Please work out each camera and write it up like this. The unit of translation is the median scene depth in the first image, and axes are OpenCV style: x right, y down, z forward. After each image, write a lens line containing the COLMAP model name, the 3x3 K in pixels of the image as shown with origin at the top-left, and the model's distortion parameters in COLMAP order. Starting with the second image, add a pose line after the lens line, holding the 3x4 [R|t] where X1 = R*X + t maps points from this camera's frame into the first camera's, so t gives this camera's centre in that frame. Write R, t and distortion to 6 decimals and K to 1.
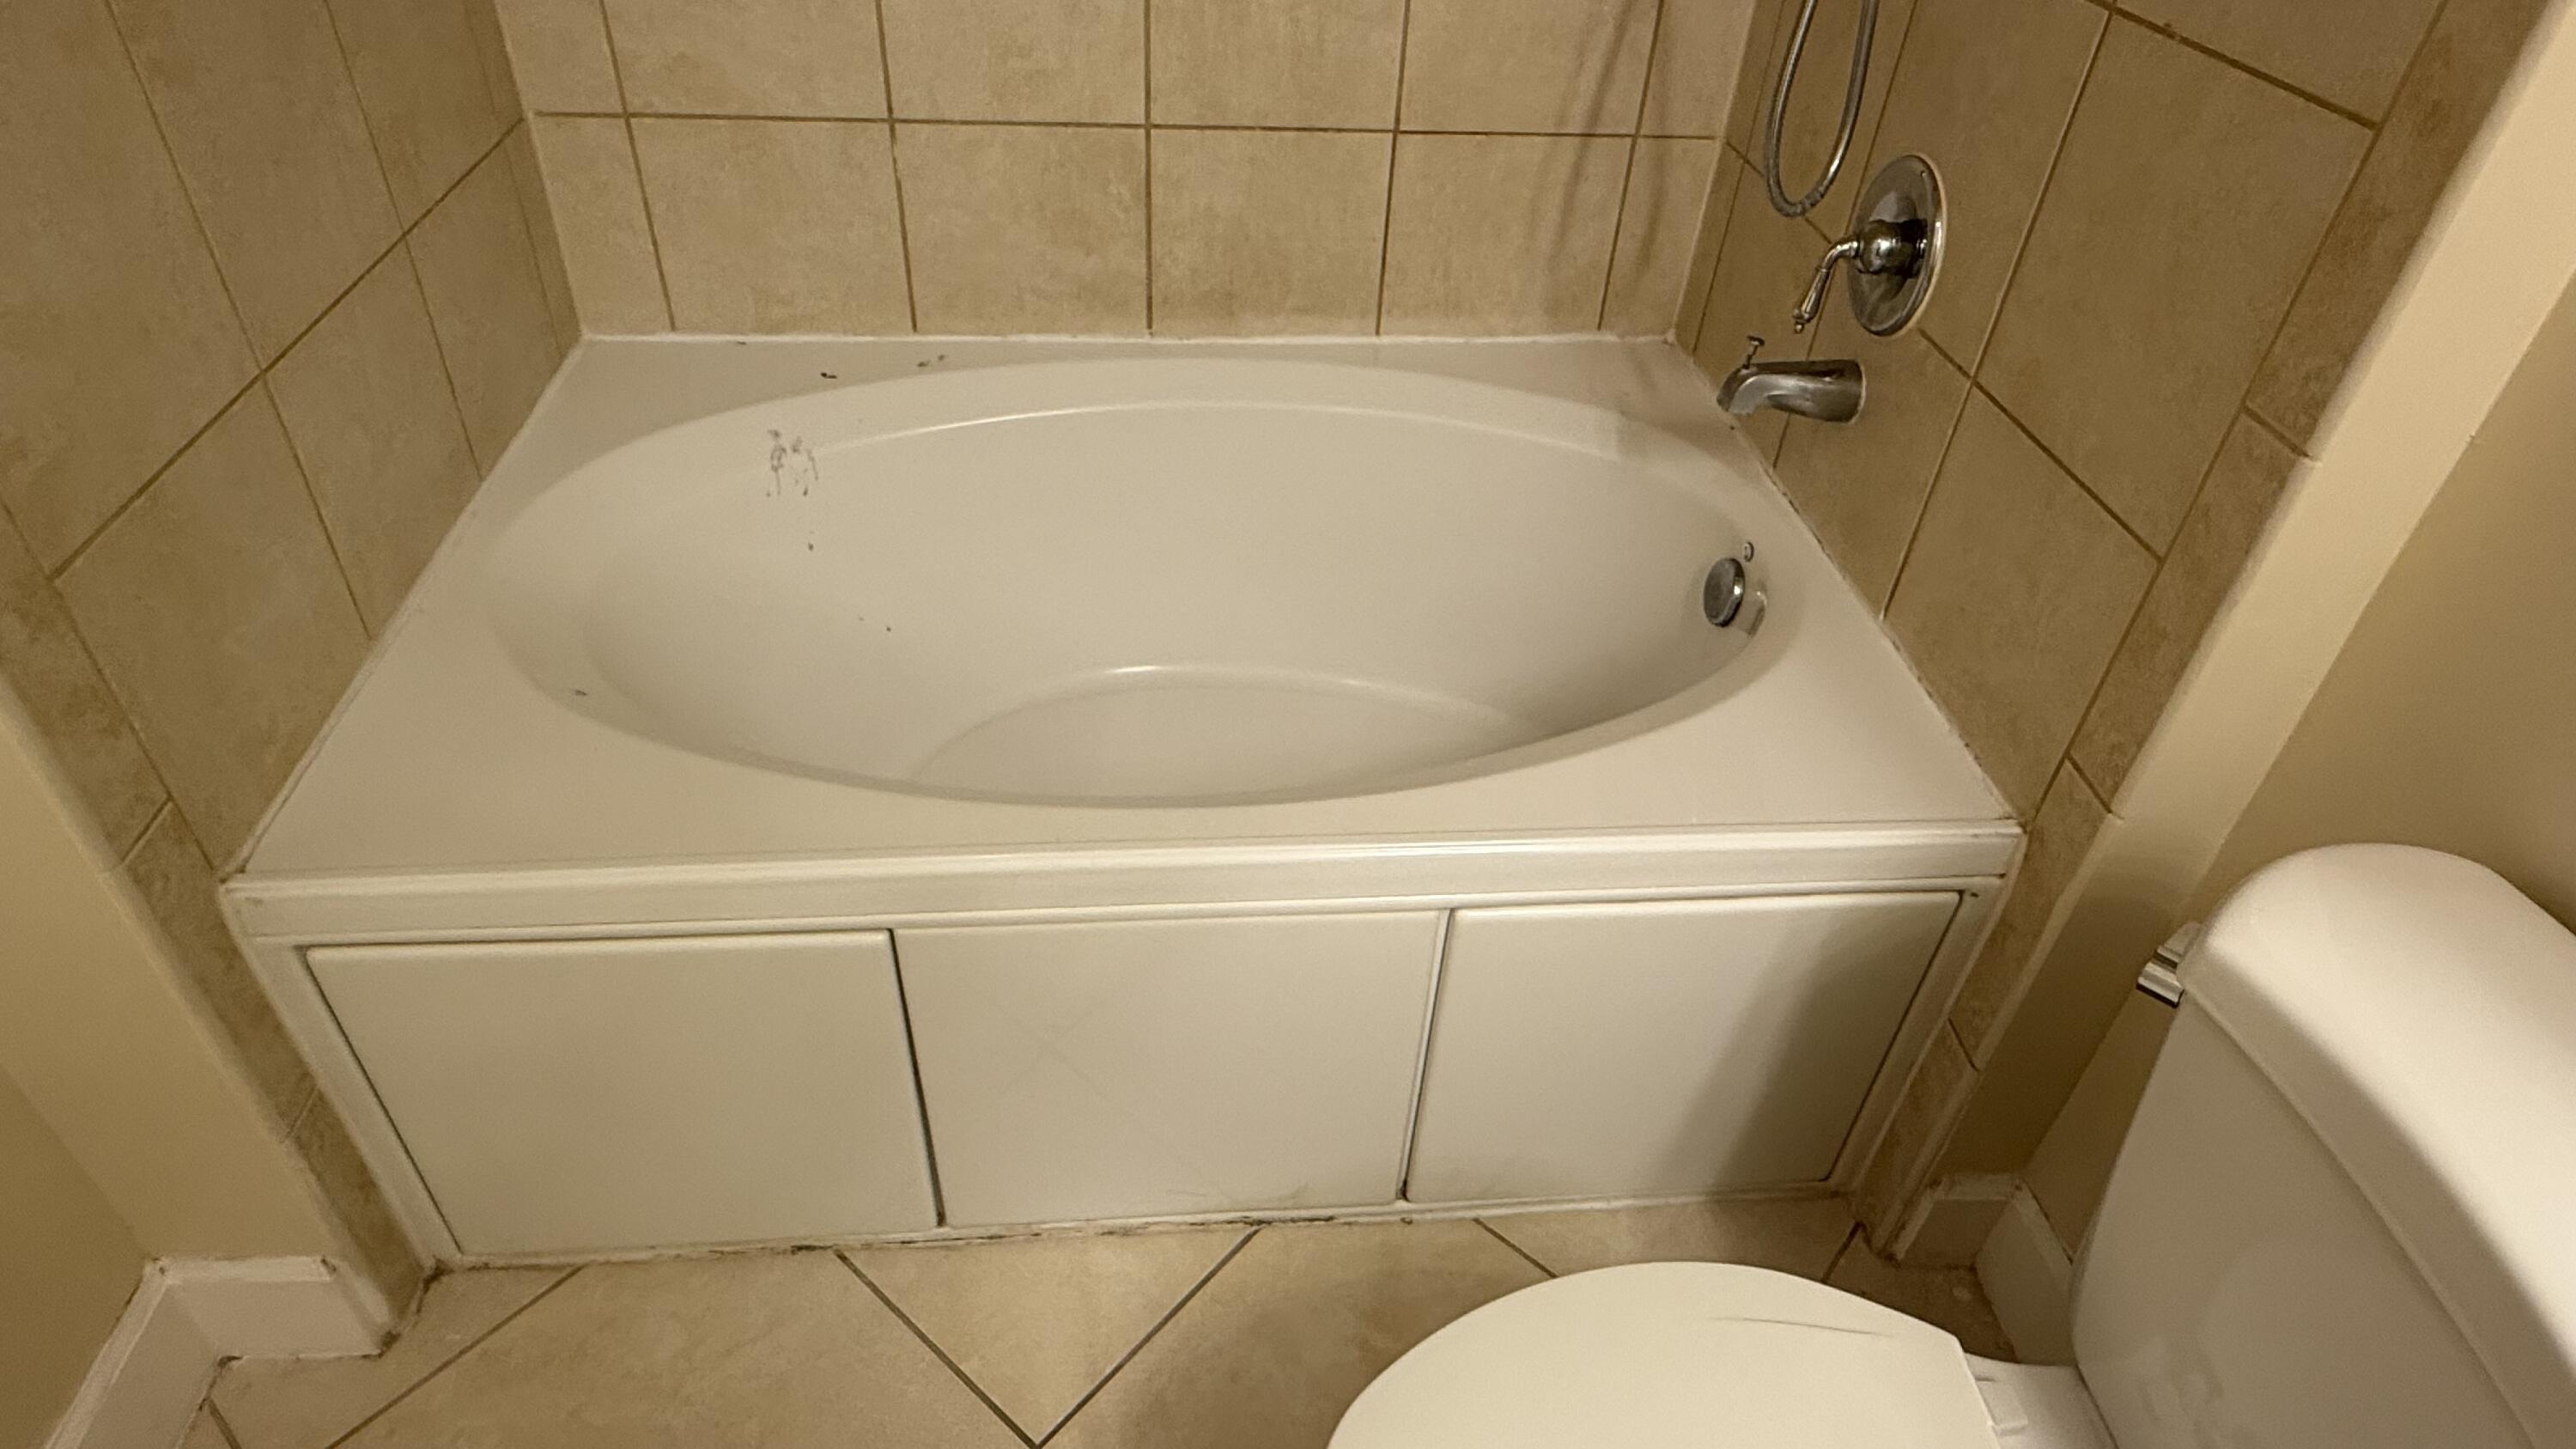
lens RADIAL K [[1459.1, 0, 1275.5], [0, 1459.1, 726.6], [0, 0, 1]] dist [0.001472, 0.000507]
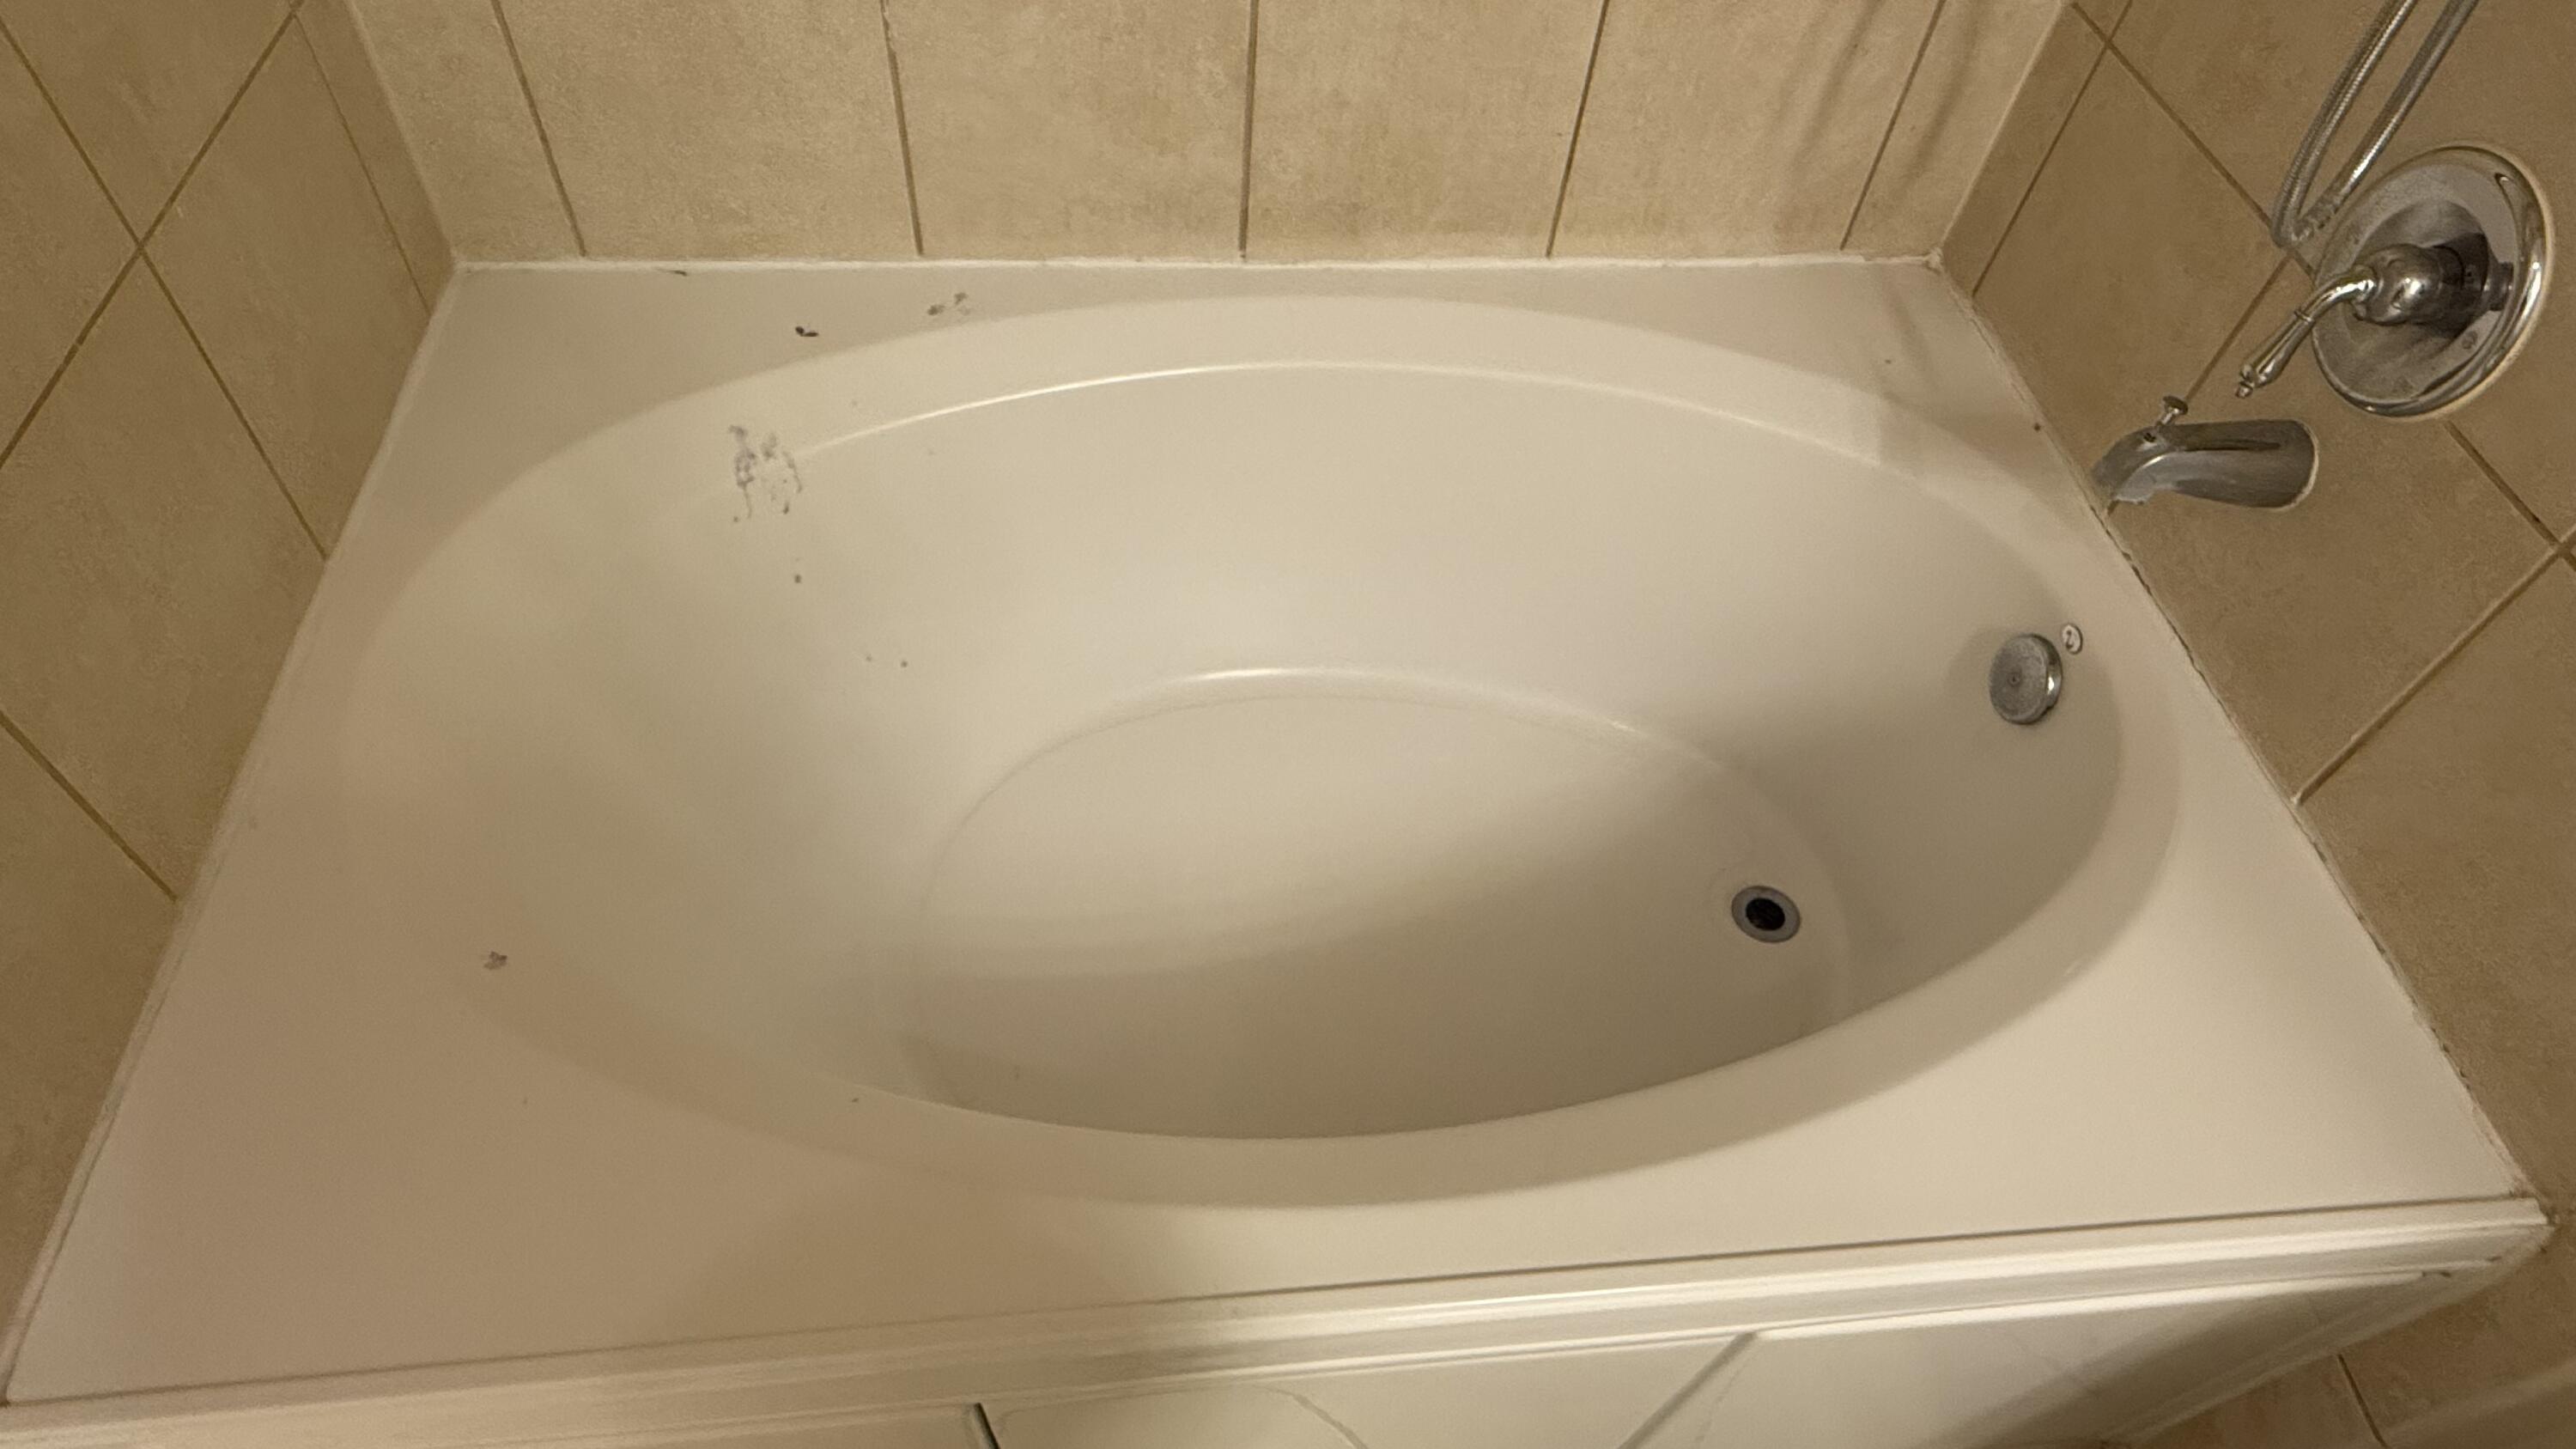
lens RADIAL K [[1456.0, 0, 1288.0], [0, 1456.0, 724.5], [0, 0, 1]] dist [-0.001396, 0.002584]
pose [[0.999666, 0.005268, 0.025291, -0.083290], [-0.010750, 0.975024, 0.221841, -0.209634], [-0.023491, -0.222039, 0.974755, 0.243343]]
